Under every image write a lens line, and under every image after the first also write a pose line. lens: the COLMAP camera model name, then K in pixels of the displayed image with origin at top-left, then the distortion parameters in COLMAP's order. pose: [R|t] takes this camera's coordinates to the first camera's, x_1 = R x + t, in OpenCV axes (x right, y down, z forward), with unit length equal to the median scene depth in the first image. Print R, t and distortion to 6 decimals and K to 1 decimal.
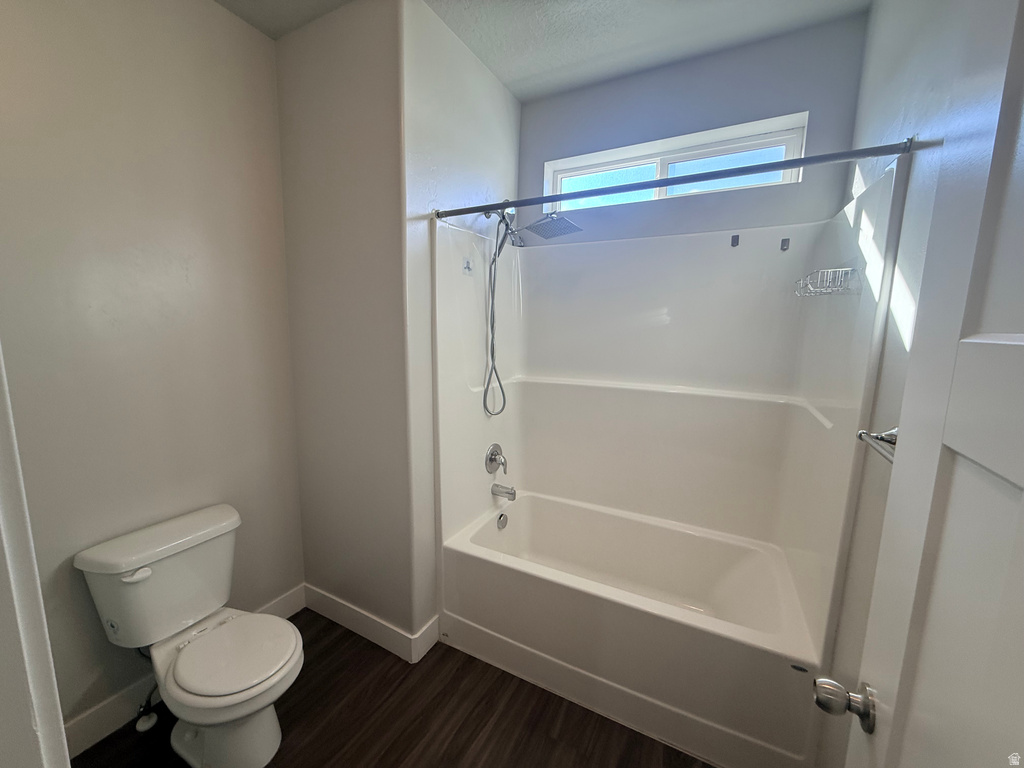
lens RADIAL K [[410.9, 0, 504.1], [0, 410.9, 385.7], [0, 0, 1]] dist [0.002941, 0.000233]
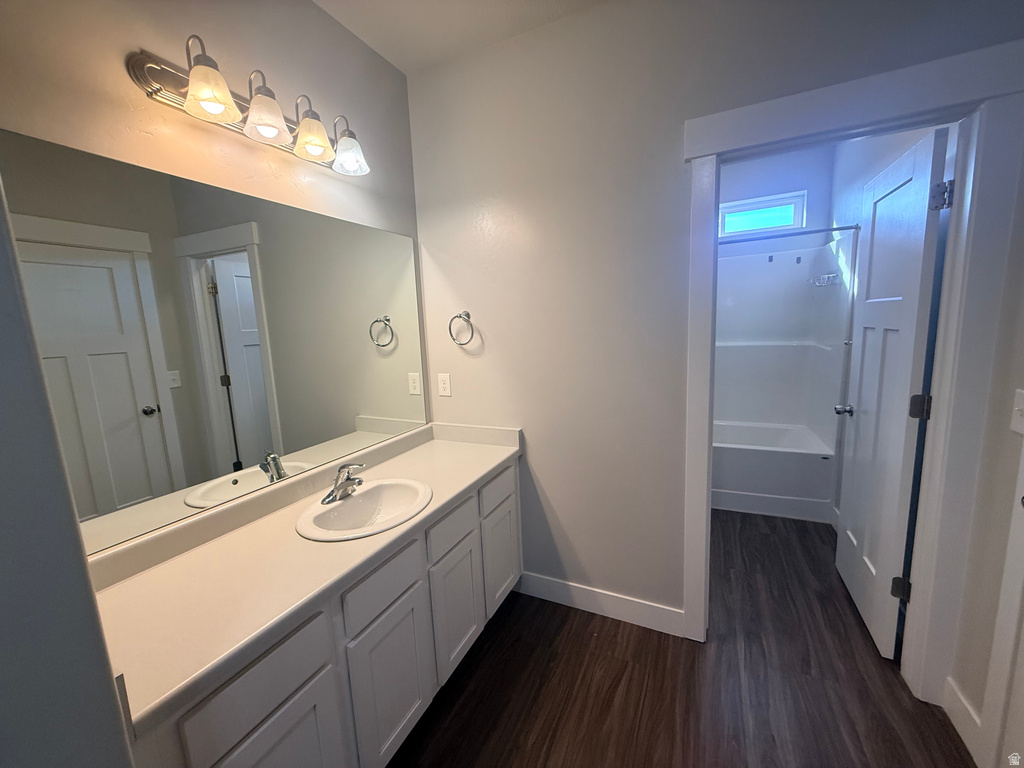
lens RADIAL K [[410.9, 0, 484.4], [0, 410.9, 393.5], [0, 0, 1]] dist [0.002941, 0.000233]
pose [[0.997624, -0.068712, 0.005090, -1.107202], [0.068575, 0.997373, 0.023347, 0.174529], [-0.006681, -0.022943, 0.999714, -1.227486]]
